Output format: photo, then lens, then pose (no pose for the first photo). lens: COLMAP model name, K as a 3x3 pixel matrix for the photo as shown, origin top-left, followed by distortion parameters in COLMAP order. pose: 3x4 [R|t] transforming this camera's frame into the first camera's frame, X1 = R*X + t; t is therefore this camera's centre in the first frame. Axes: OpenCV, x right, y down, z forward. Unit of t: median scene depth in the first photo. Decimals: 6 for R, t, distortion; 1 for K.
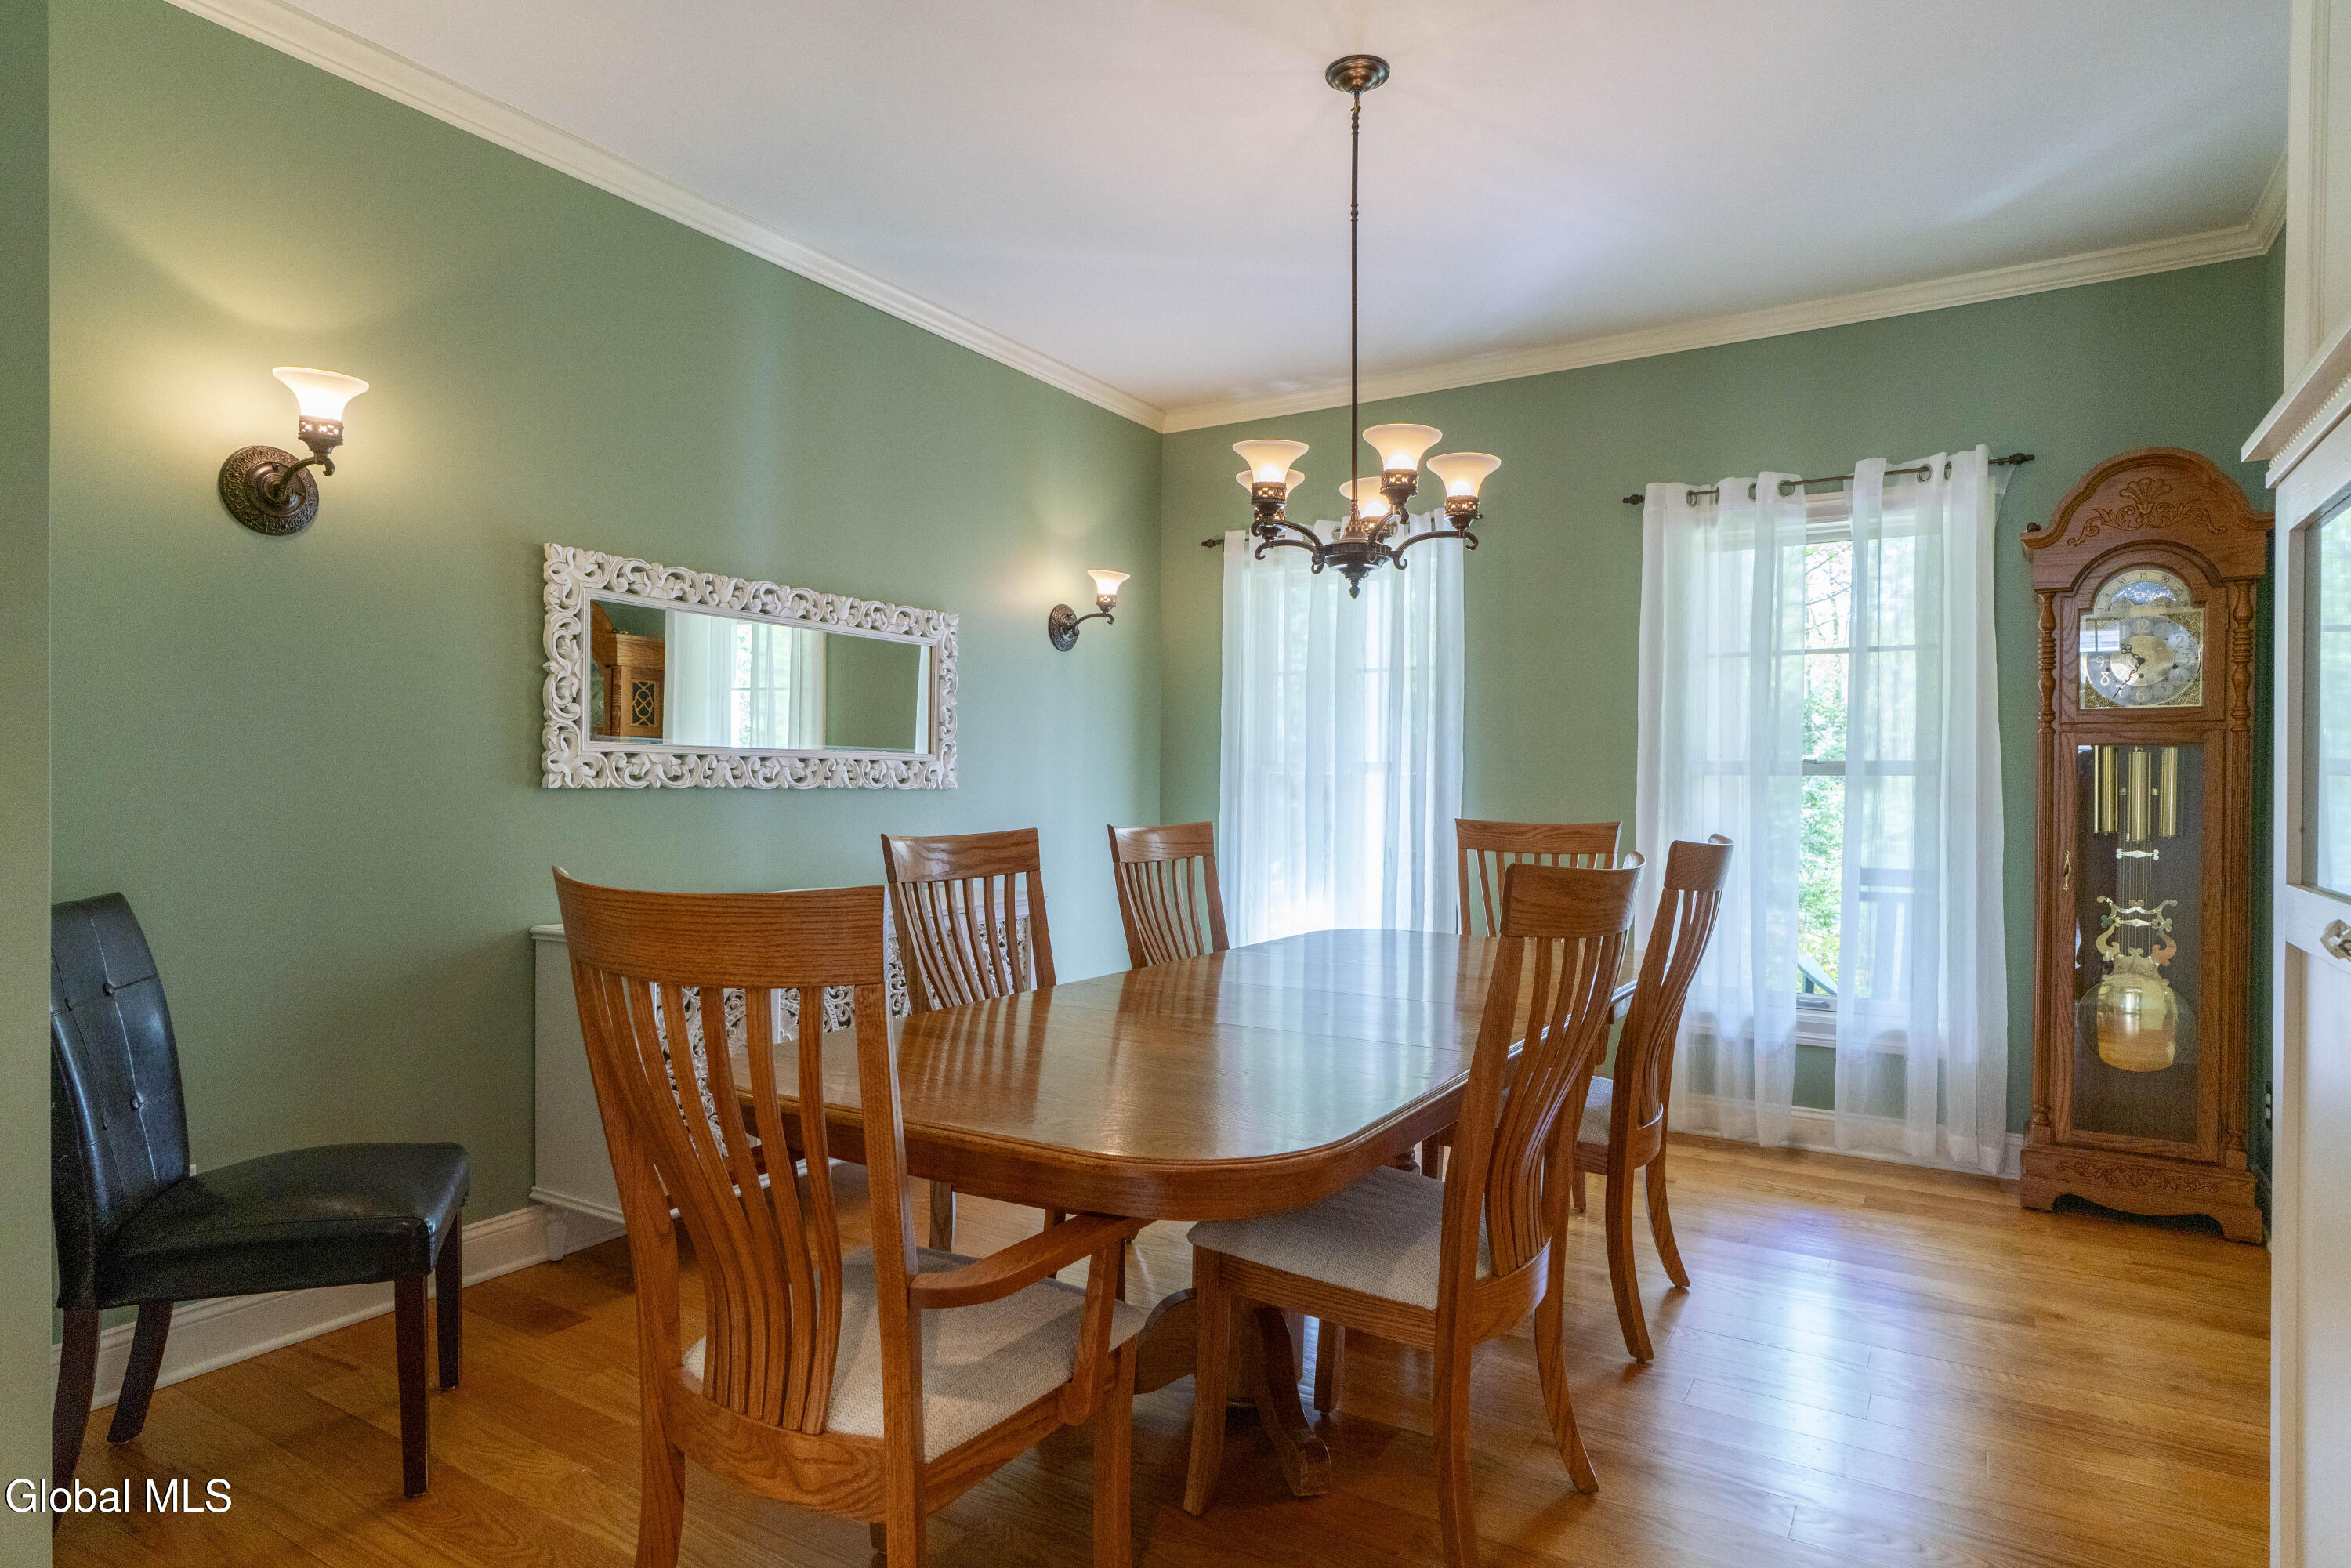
lens RADIAL K [[1283.2, 0, 1171.4], [0, 1283.2, 788.9], [0, 0, 1]] dist [-0.007374, -0.000230]
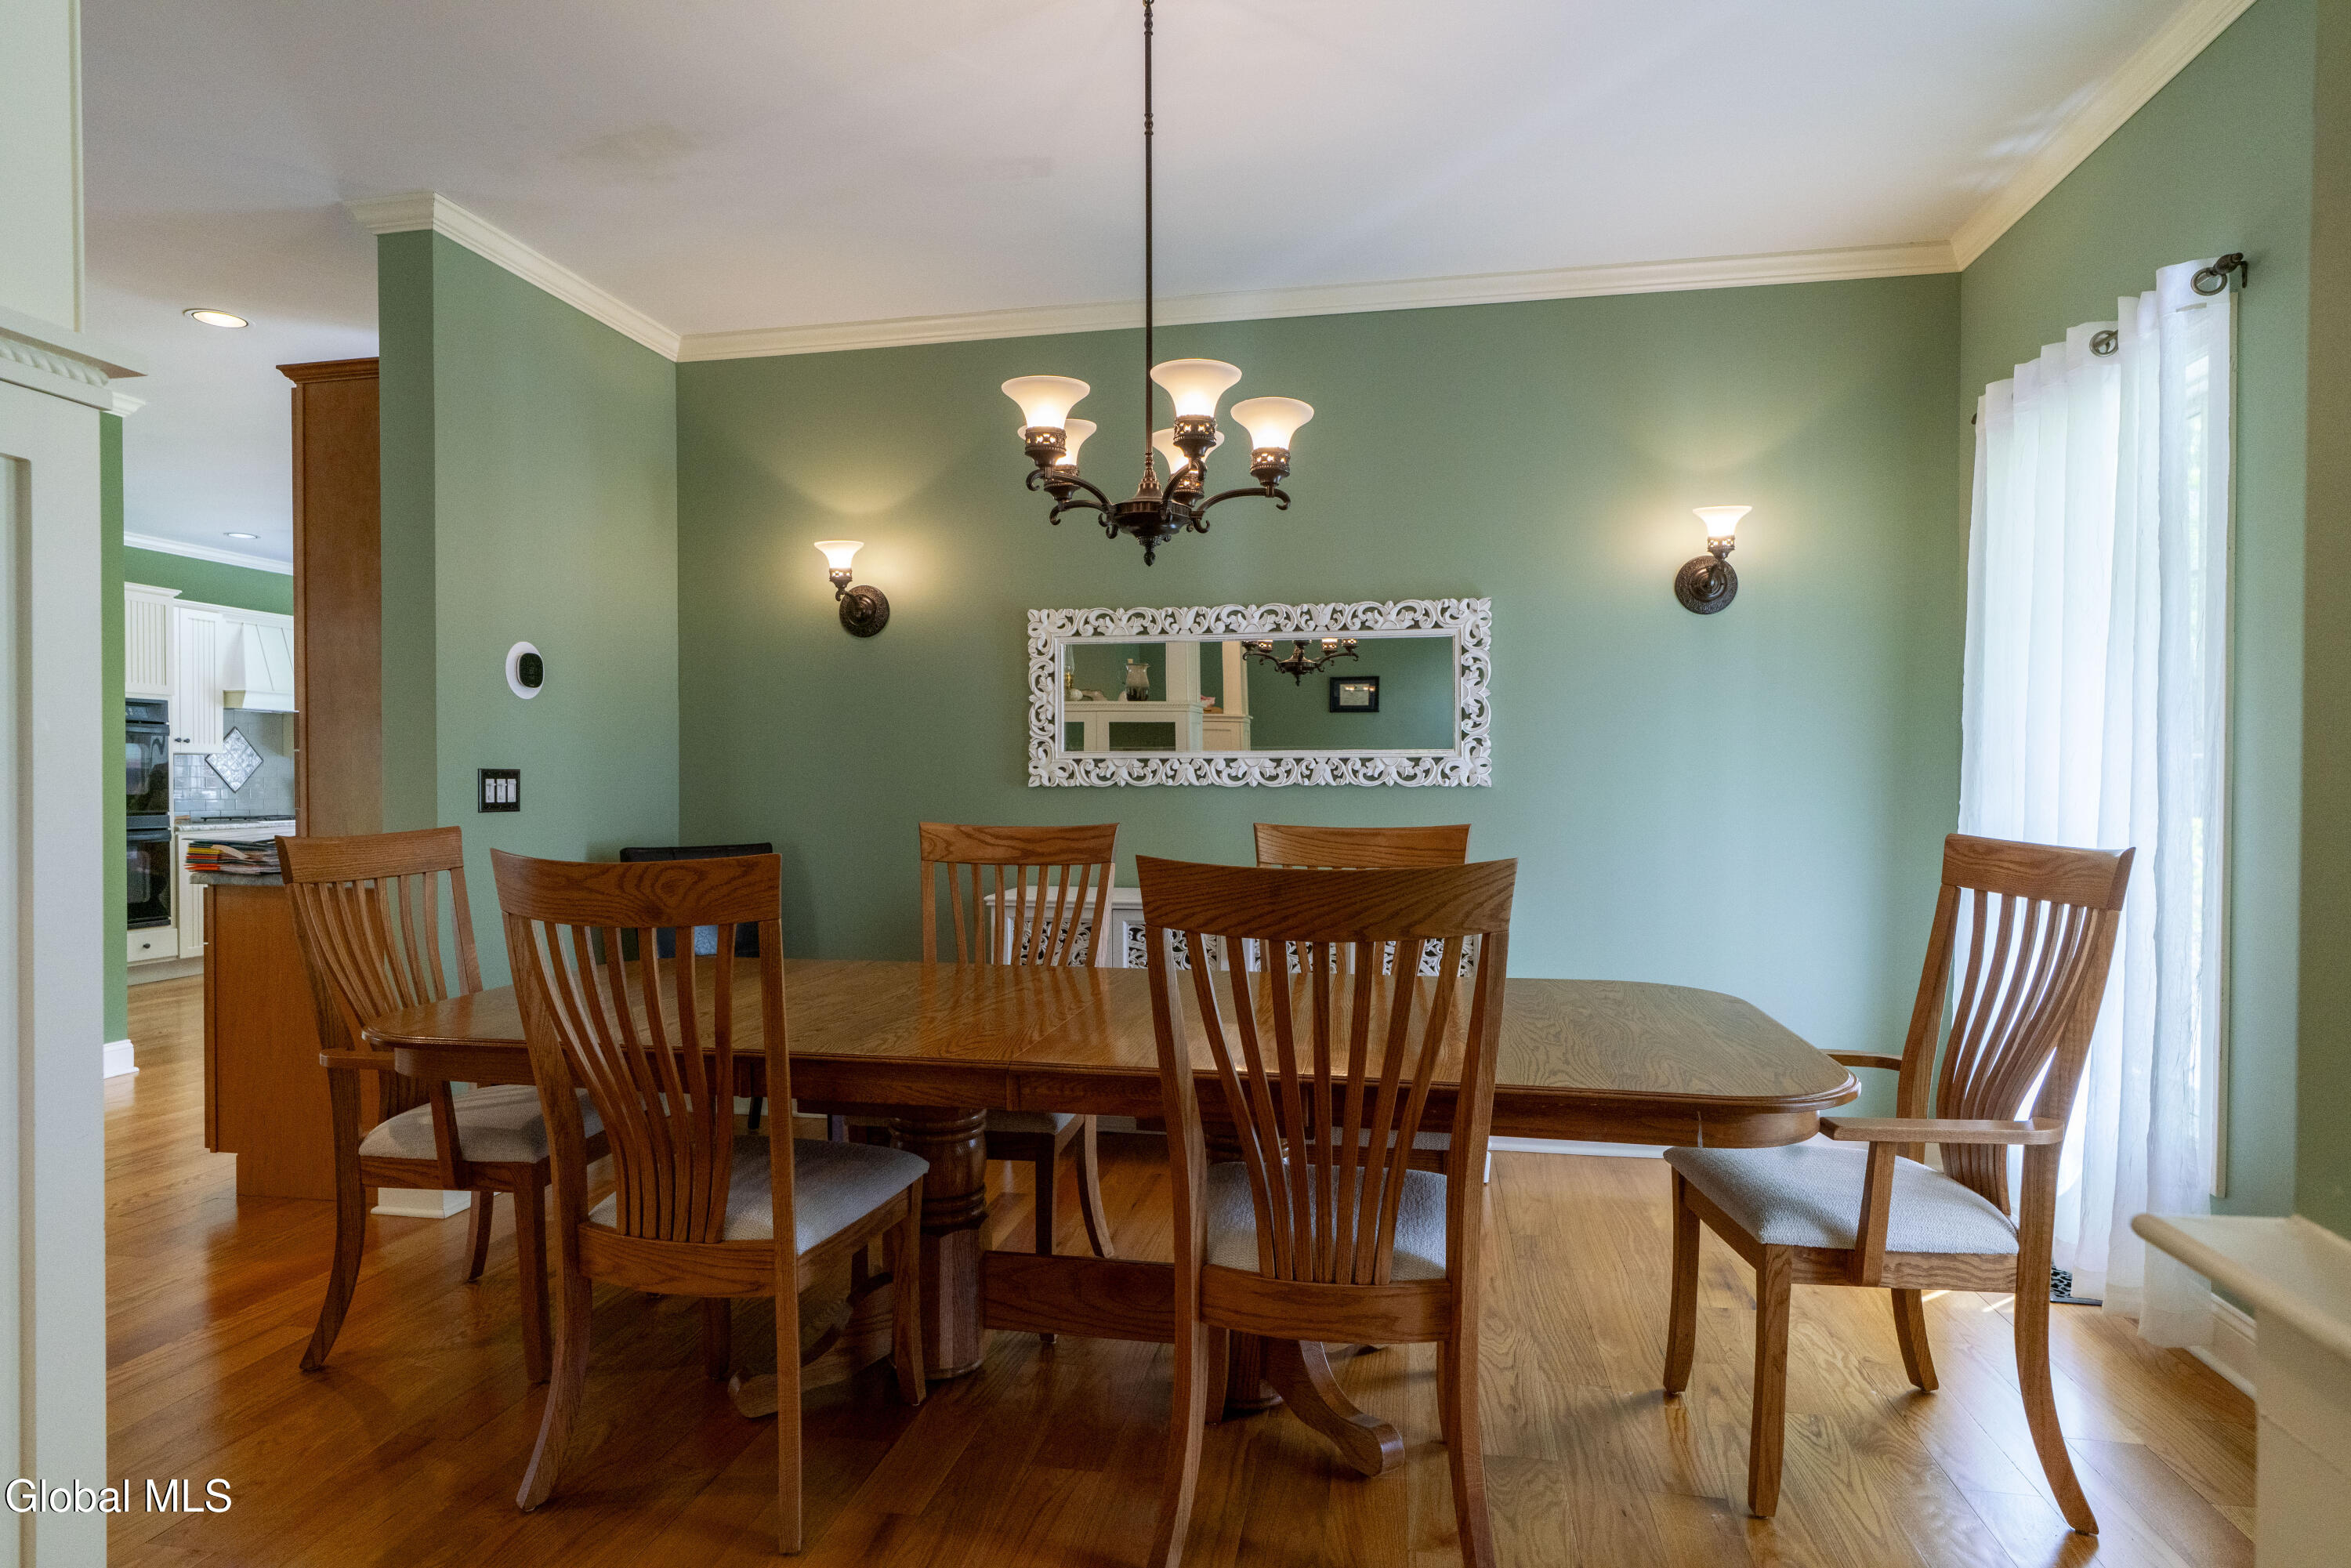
lens RADIAL K [[1310.7, 0, 1175.5], [0, 1310.7, 784.0], [0, 0, 1]] dist [0.001009, 0.000178]
pose [[0.369351, -0.005602, -0.929273, 0.846971], [0.001582, 0.999984, -0.005400, 0.004088], [0.929289, 0.000524, 0.369354, 0.596491]]
